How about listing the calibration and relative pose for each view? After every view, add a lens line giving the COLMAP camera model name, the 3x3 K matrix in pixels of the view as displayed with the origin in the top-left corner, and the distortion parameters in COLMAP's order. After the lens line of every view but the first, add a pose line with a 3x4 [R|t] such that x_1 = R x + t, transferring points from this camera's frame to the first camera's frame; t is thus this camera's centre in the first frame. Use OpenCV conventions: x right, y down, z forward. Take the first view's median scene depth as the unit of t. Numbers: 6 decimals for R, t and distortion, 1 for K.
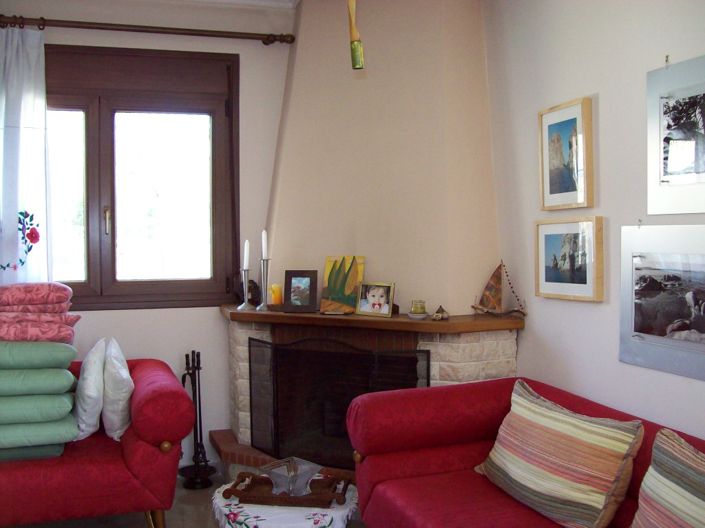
lens RADIAL K [[729.1, 0, 352.5], [0, 729.1, 264.0], [0, 0, 1]] dist [-0.170427, 0.017563]
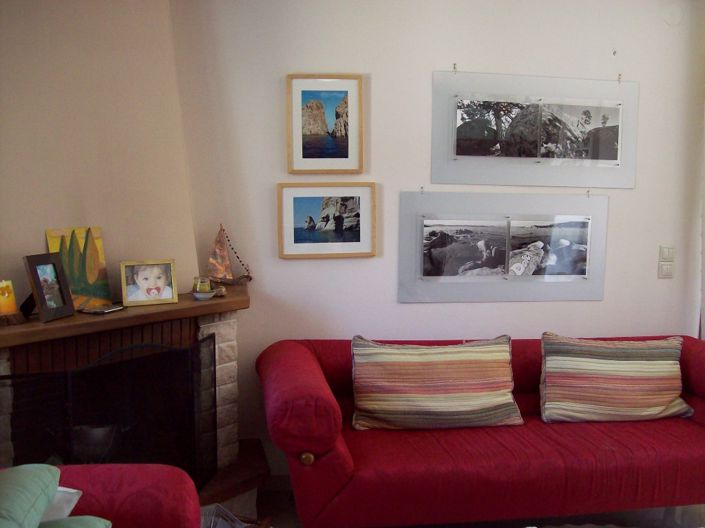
lens RADIAL K [[729.1, 0, 352.5], [0, 729.1, 264.0], [0, 0, 1]] dist [-0.170427, 0.017563]
pose [[0.191637, -0.094101, 0.976944, -0.779729], [0.022482, 0.995553, 0.091483, -0.041336], [-0.981208, 0.004432, 0.192900, 0.764028]]
